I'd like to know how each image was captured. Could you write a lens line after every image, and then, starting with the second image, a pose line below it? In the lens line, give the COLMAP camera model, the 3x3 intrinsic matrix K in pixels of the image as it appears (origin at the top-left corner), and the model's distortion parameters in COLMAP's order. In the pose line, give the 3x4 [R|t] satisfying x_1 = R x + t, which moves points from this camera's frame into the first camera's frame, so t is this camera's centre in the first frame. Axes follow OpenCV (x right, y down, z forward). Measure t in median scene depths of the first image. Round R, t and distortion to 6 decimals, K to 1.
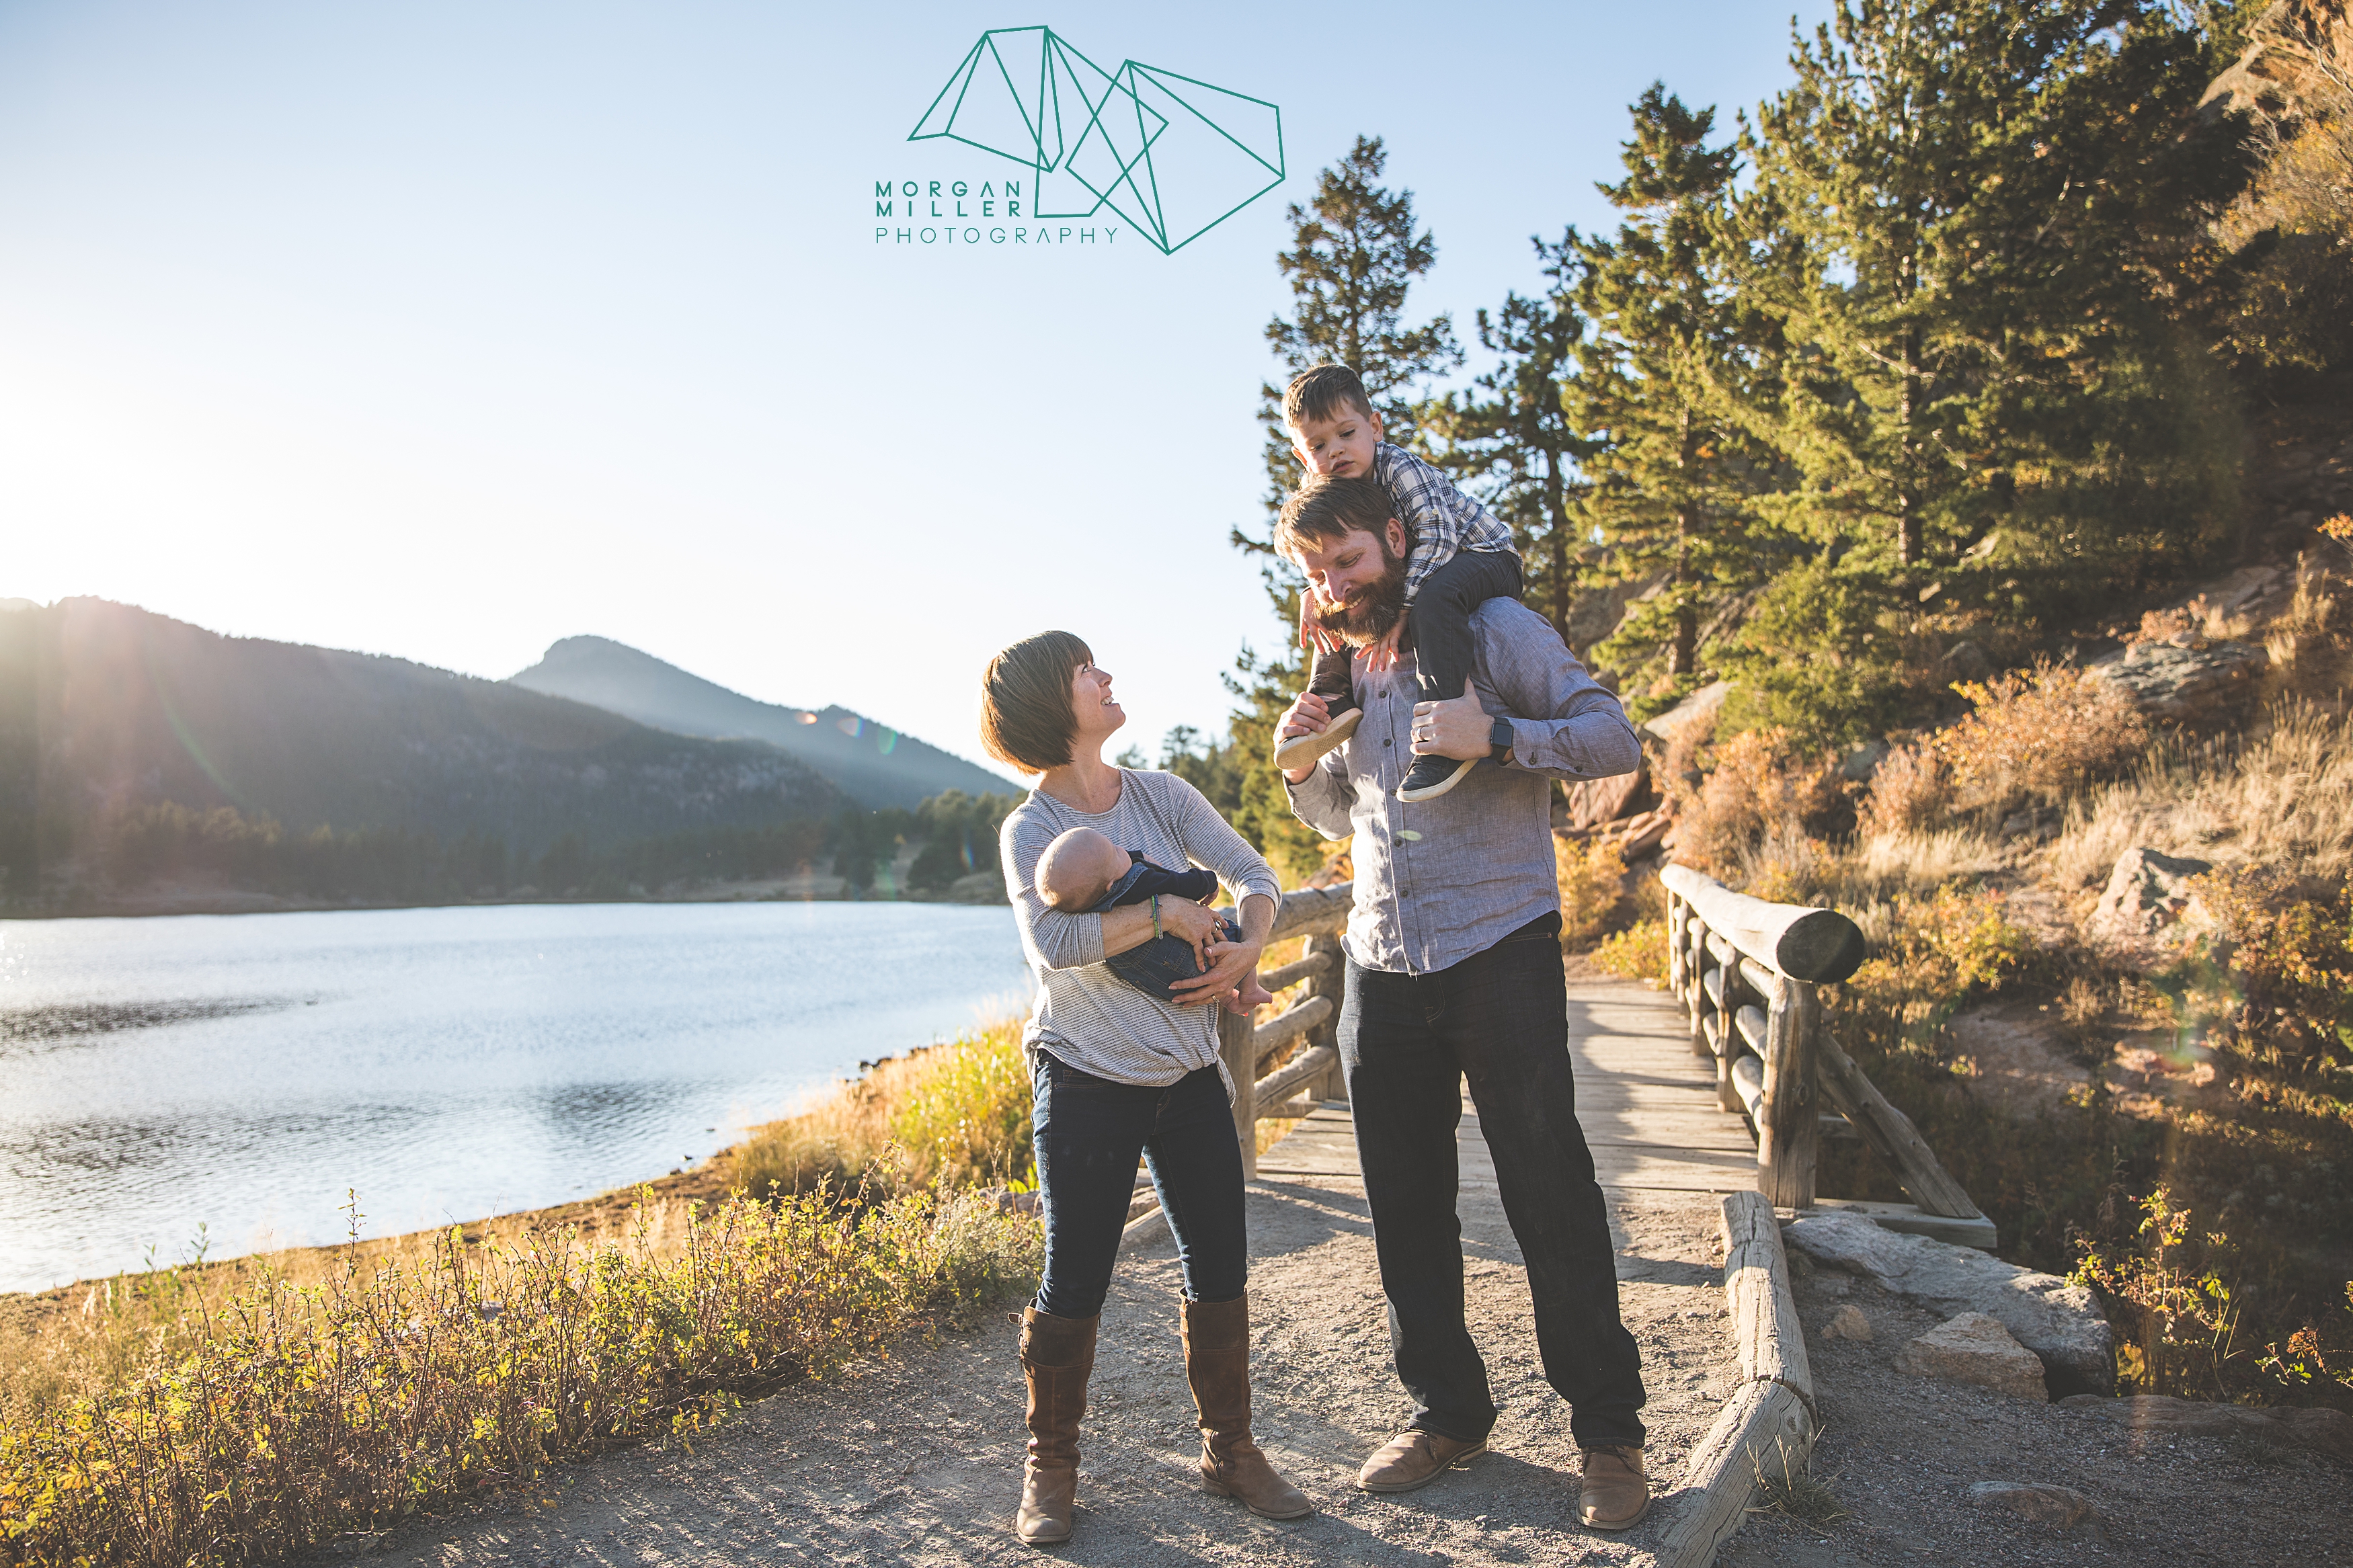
lens RADIAL K [[1795.8, 0, 1178.0], [0, 1795.8, 788.8], [0, 0, 1]] dist [-0.041870, 0.014193]
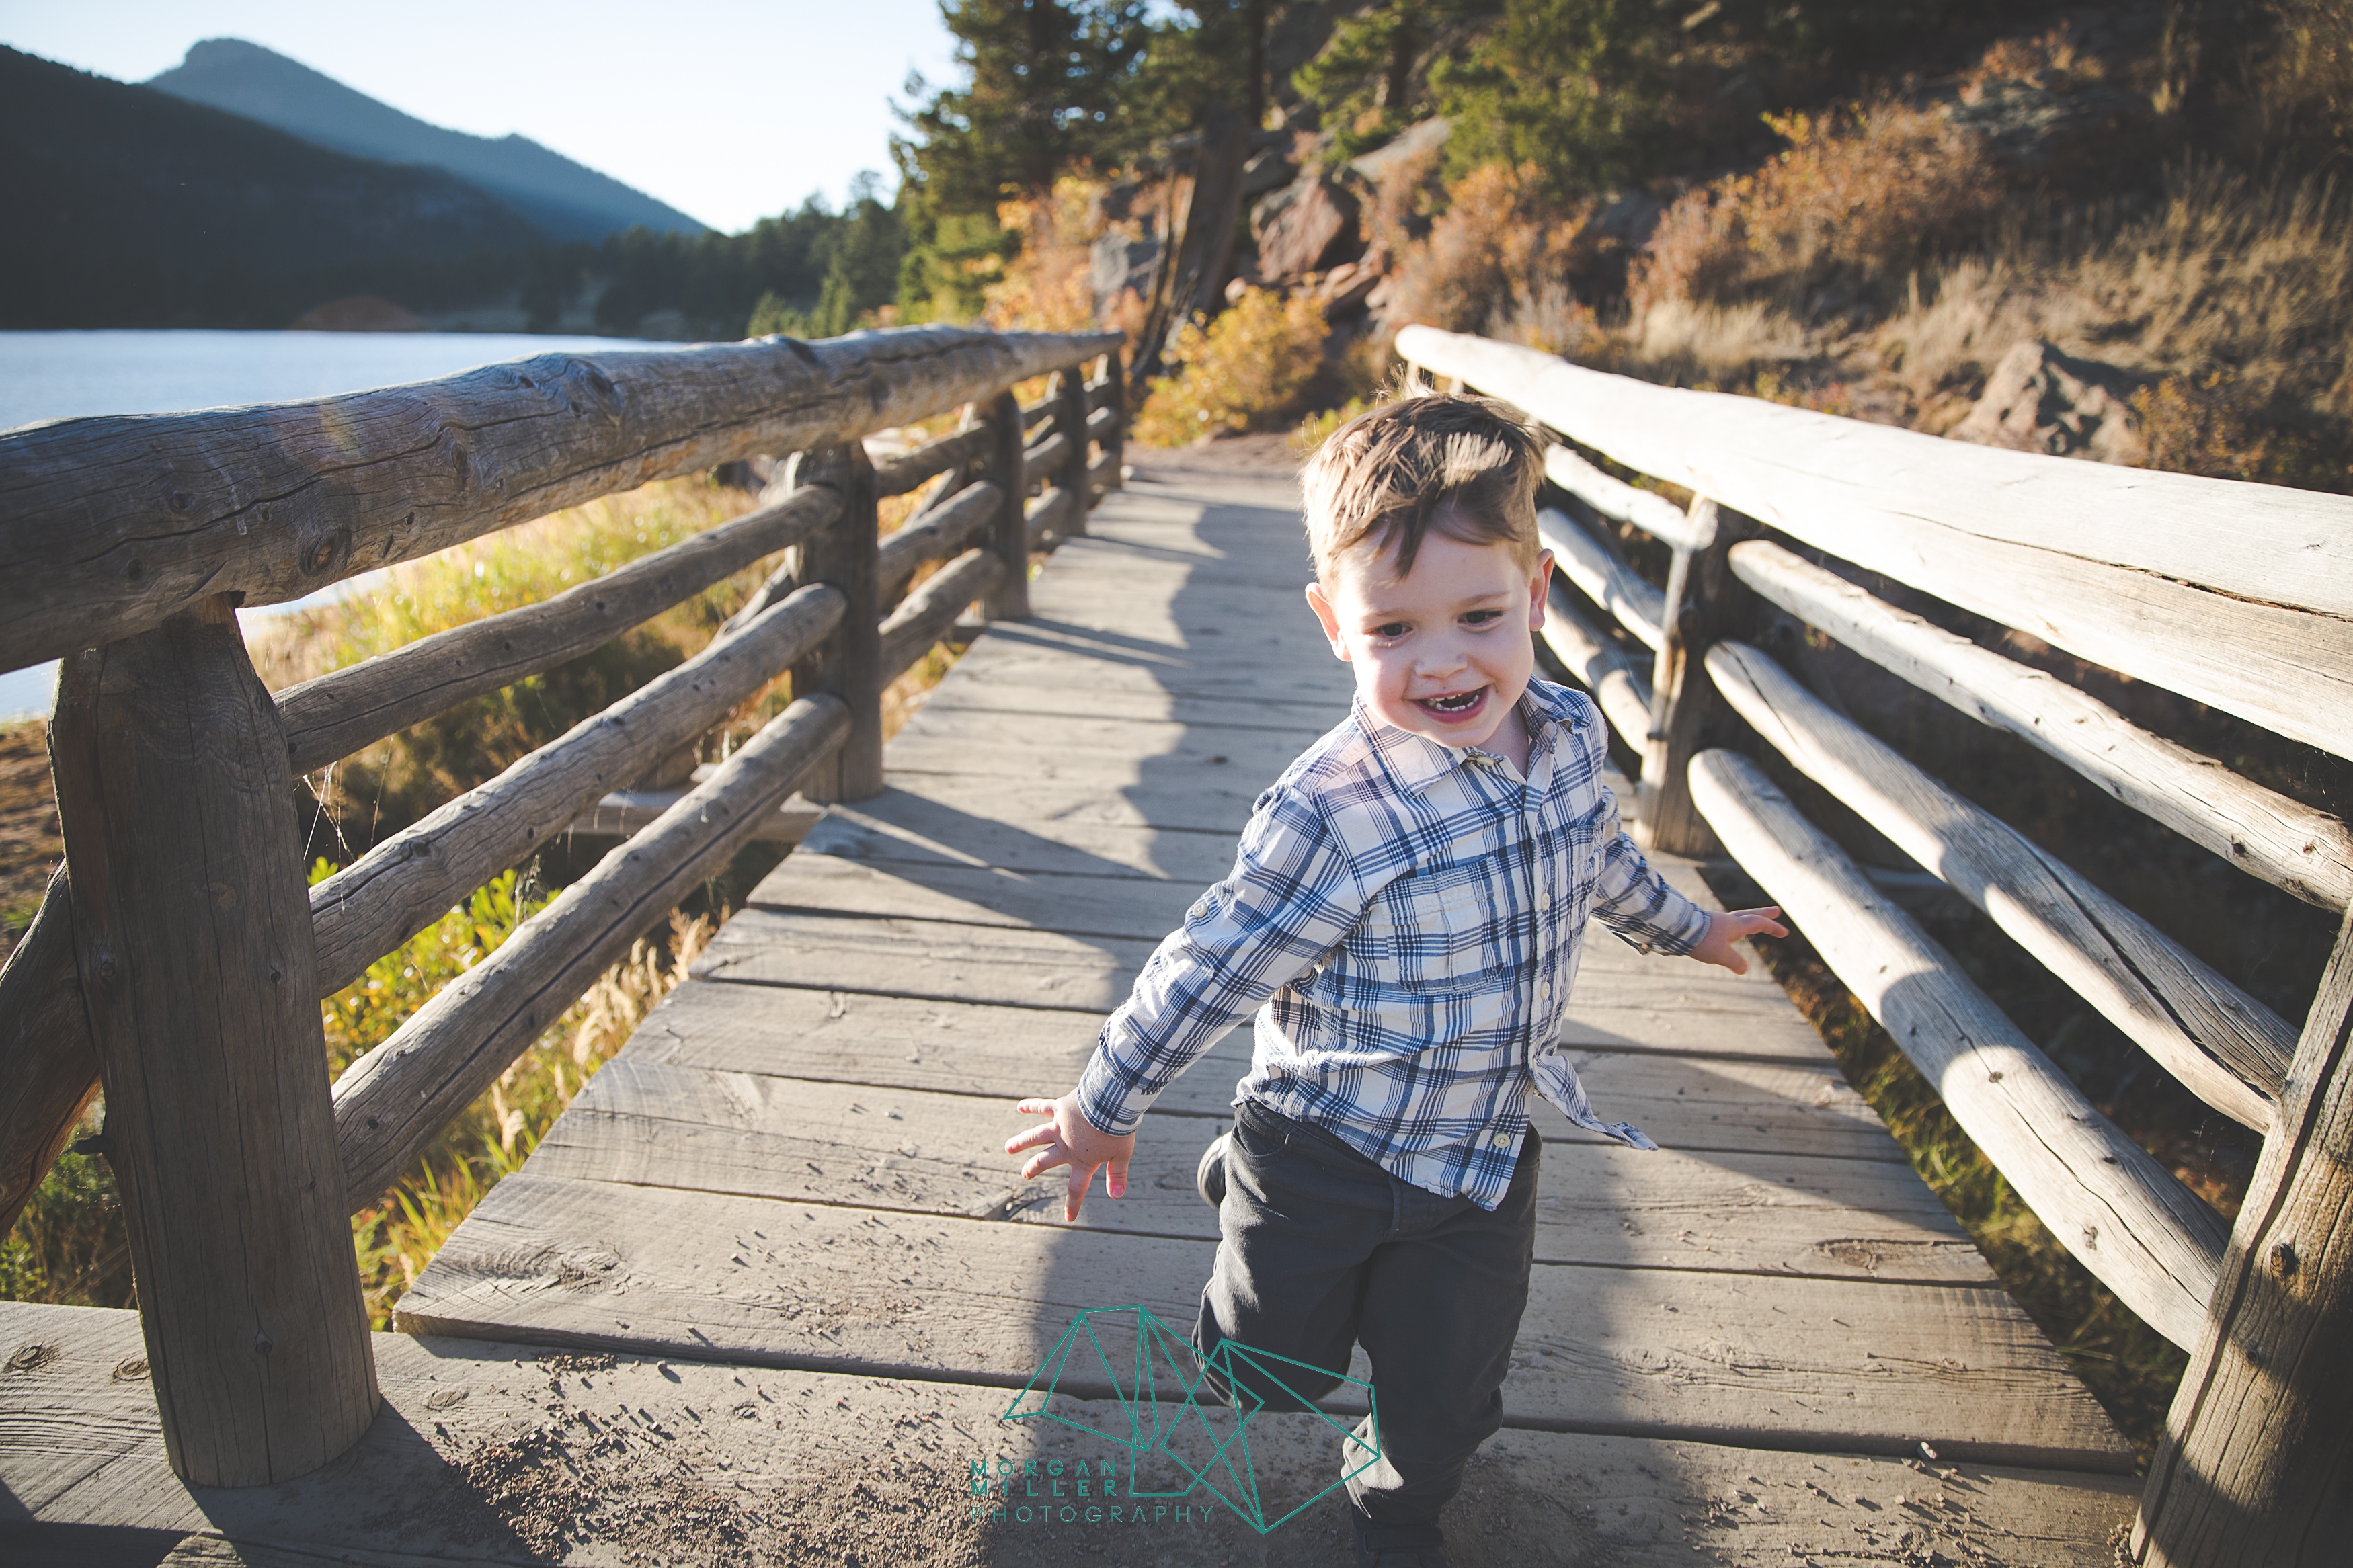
lens RADIAL K [[1601.0, 0, 1159.5], [0, 1601.0, 791.8], [0, 0, 1]] dist [-0.111277, 0.084803]
pose [[0.984009, -0.006430, 0.178002, 0.038762], [-0.052289, 0.944889, 0.323189, 0.013271], [-0.170270, -0.327329, 0.929443, 0.254669]]
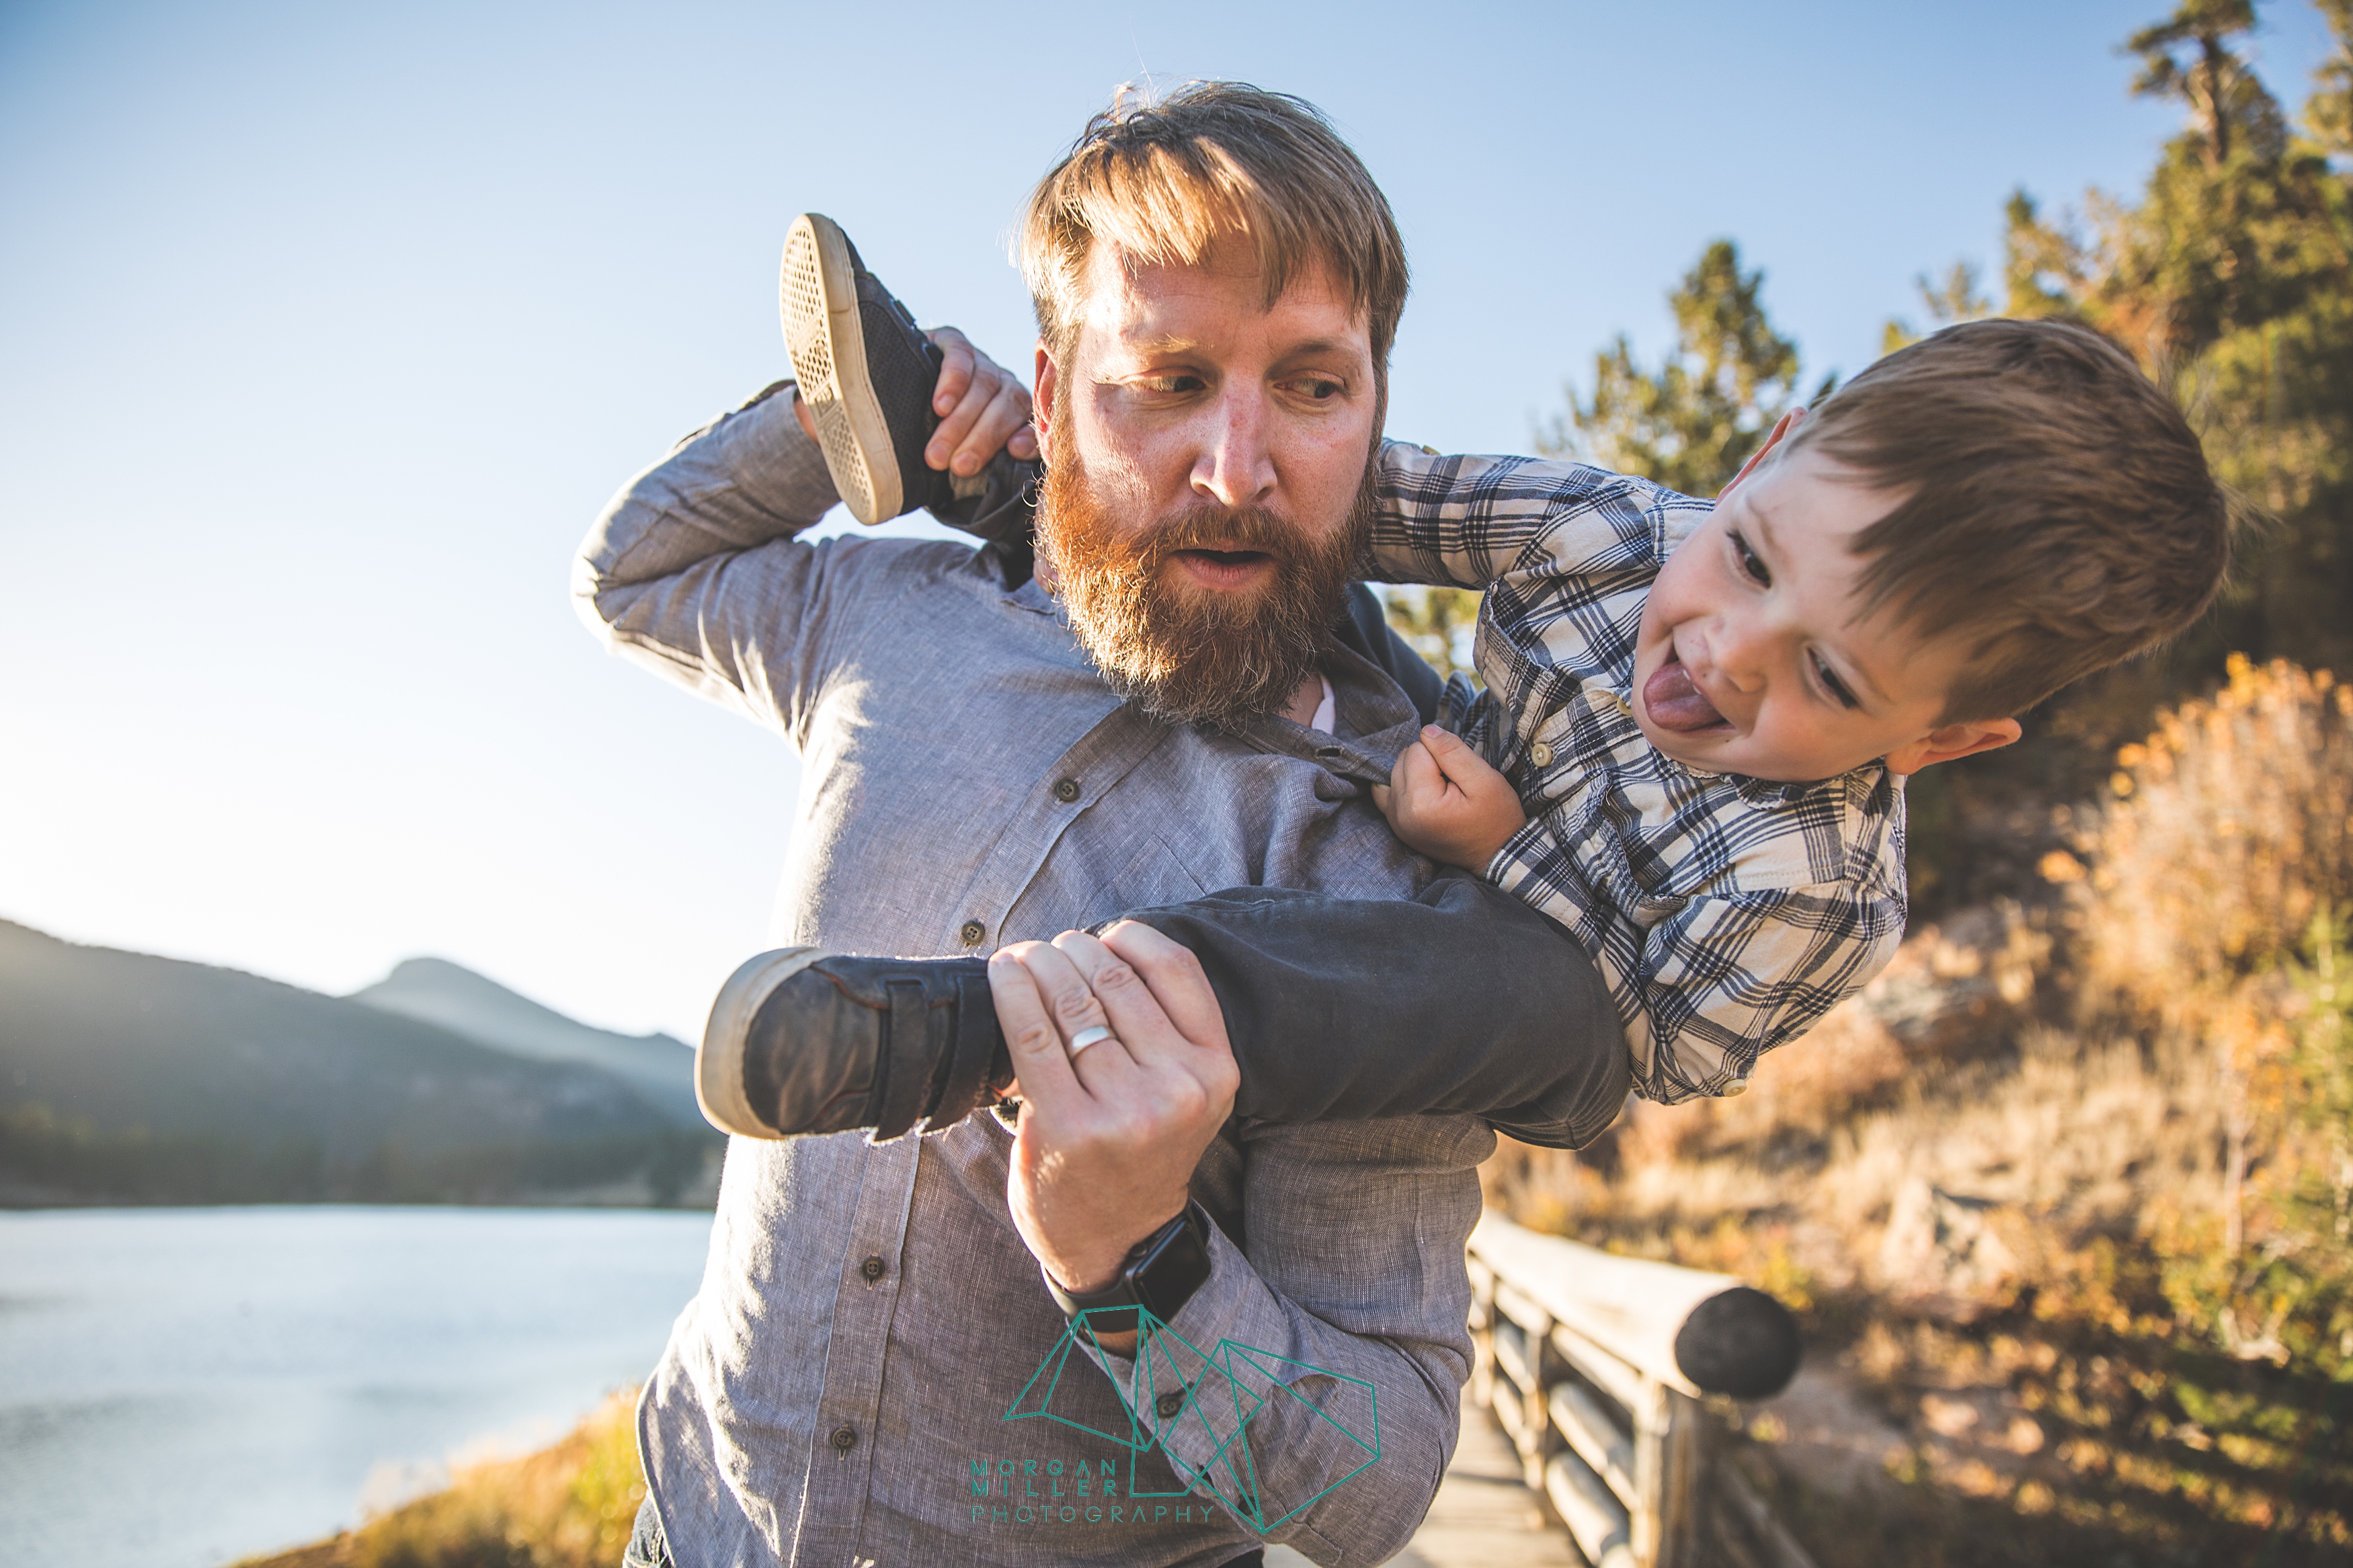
lens RADIAL K [[1601.0, 0, 1177.6], [0, 1601.0, 791.3], [0, 0, 1]] dist [-0.111277, 0.084803]
pose [[0.992444, 0.043253, 0.114818, 0.024918], [-0.019217, 0.979050, -0.202712, 0.003704], [-0.121181, 0.198974, 0.972484, 0.124052]]
